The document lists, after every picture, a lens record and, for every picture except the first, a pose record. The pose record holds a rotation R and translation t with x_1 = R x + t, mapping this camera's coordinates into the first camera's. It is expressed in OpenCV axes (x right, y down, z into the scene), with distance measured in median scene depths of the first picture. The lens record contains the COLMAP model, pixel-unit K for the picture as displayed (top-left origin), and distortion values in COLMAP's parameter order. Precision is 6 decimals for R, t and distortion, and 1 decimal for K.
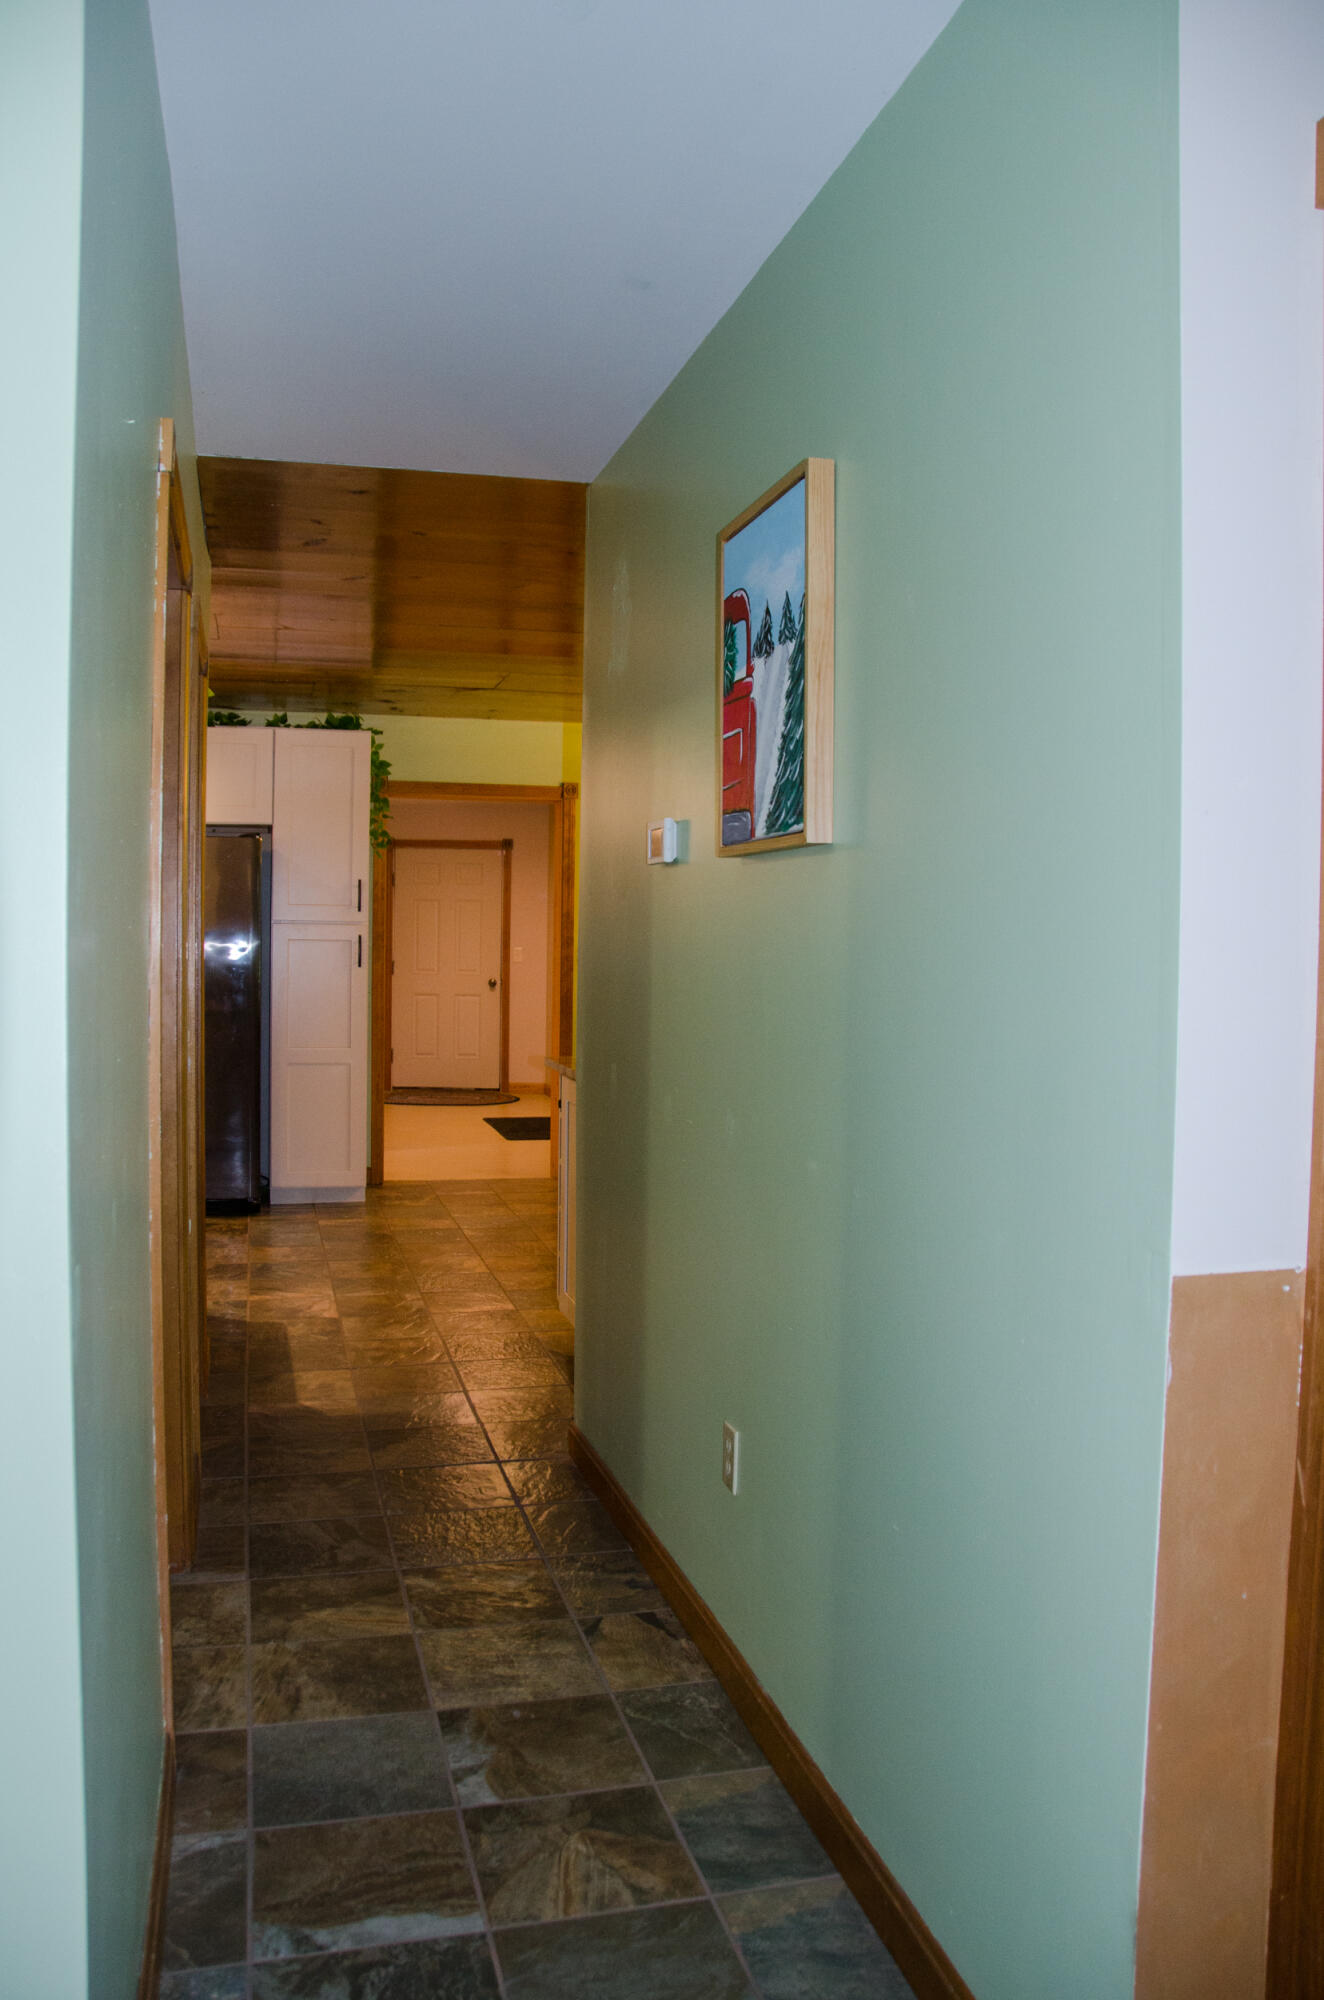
lens RADIAL K [[1577.8, 0, 661.2], [0, 1577.8, 1002.3], [0, 0, 1]] dist [-0.165969, 0.124617]
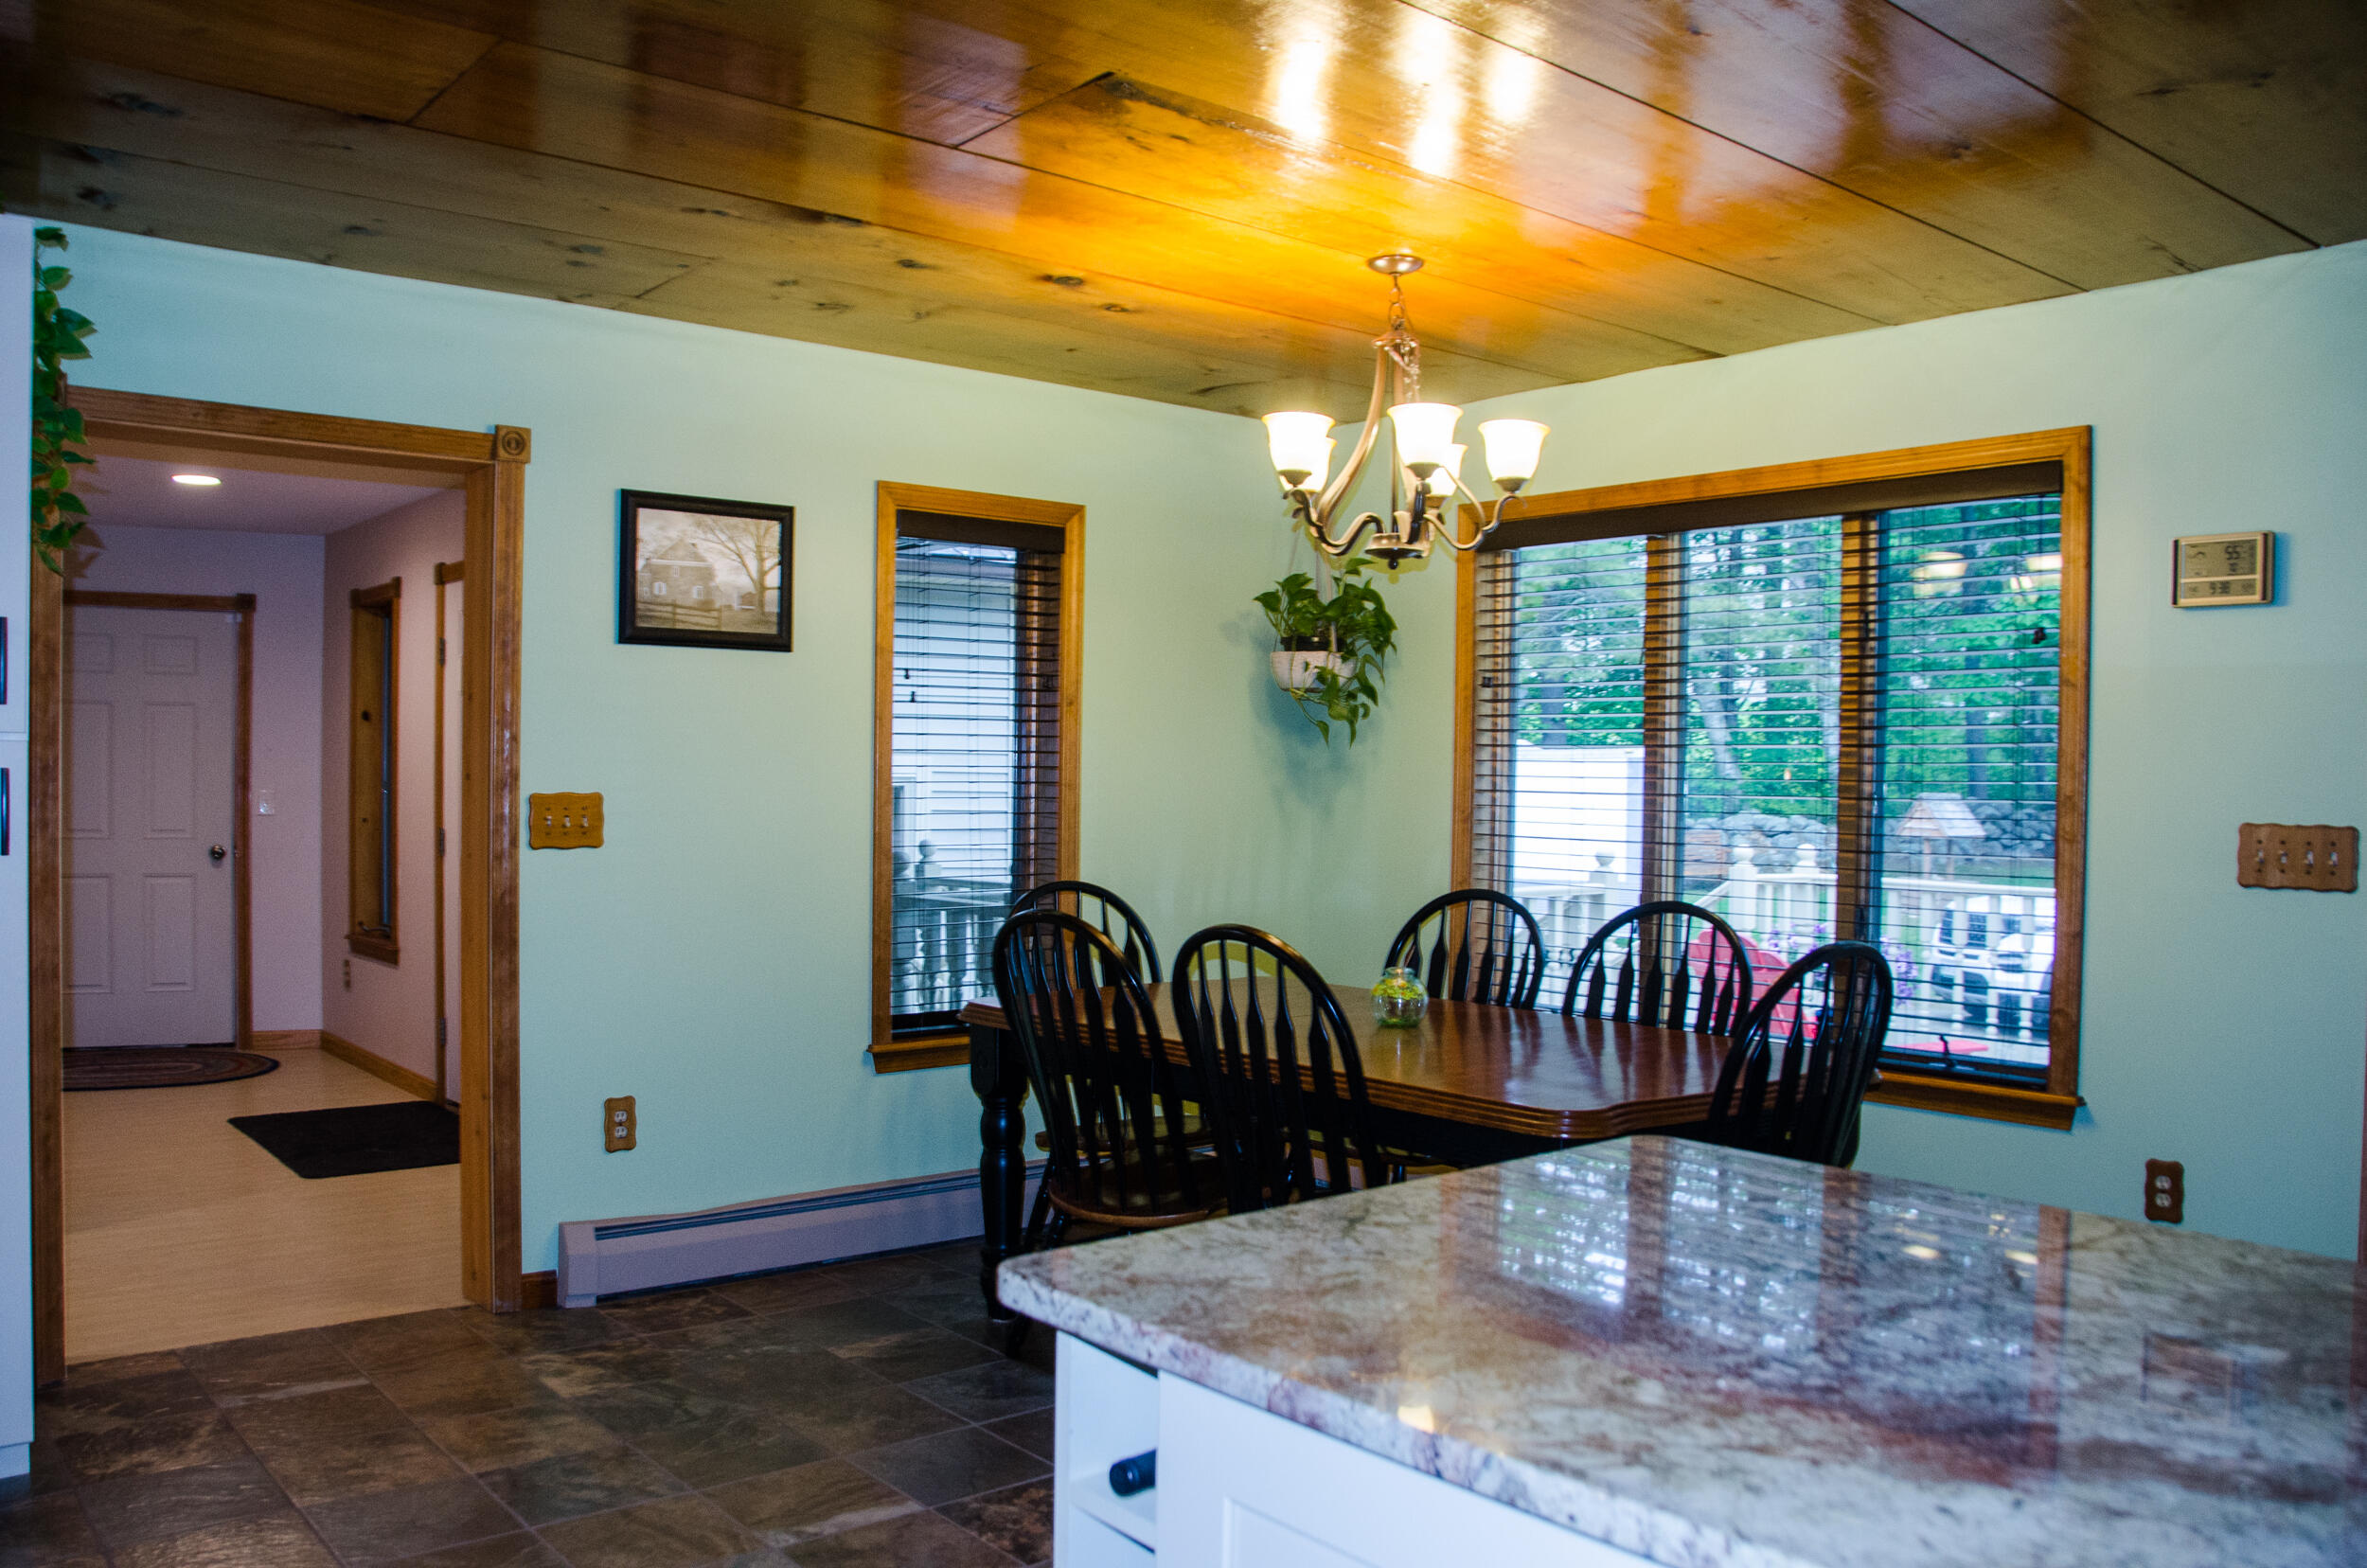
lens RADIAL K [[1867.4, 0, 1187.7], [0, 1867.4, 786.7], [0, 0, 1]] dist [-0.165969, 0.124617]
pose [[0.906435, -0.002134, 0.422340, -0.074355], [0.016024, 0.999441, -0.029341, -0.013261], [-0.422041, 0.033363, 0.905962, 0.324103]]
